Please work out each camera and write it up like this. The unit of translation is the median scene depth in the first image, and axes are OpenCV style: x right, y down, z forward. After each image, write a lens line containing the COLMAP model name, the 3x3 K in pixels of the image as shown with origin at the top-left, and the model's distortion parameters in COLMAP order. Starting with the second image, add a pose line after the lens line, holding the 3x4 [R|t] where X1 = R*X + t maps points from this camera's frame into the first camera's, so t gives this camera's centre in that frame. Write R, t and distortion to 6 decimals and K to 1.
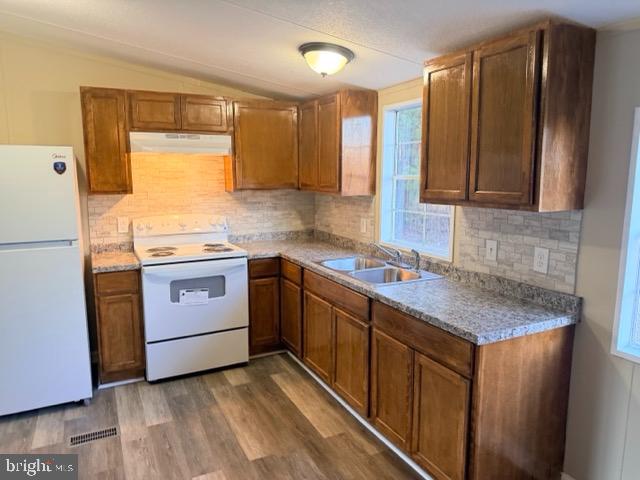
lens RADIAL K [[448.0, 0, 323.9], [0, 448.0, 235.1], [0, 0, 1]] dist [0.045425, -0.070224]
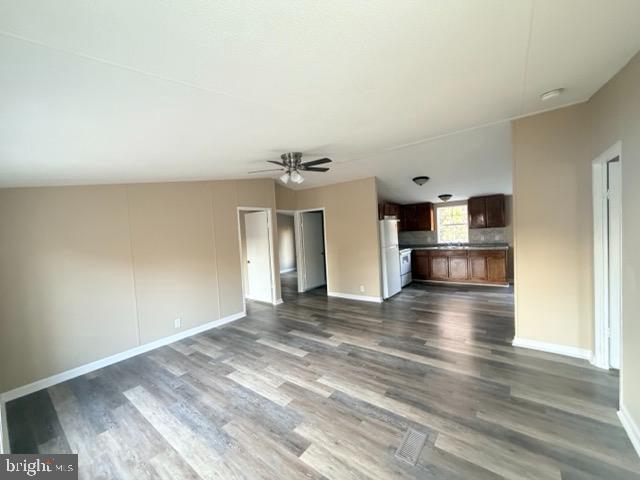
lens RADIAL K [[255.7, 0, 317.5], [0, 255.7, 239.5], [0, 0, 1]] dist [0.002248, -0.000029]
pose [[0.905636, -0.066739, 0.418771, -2.092488], [0.117107, 0.988496, -0.095721, 0.092964], [-0.407564, 0.135729, 0.903033, -0.637860]]
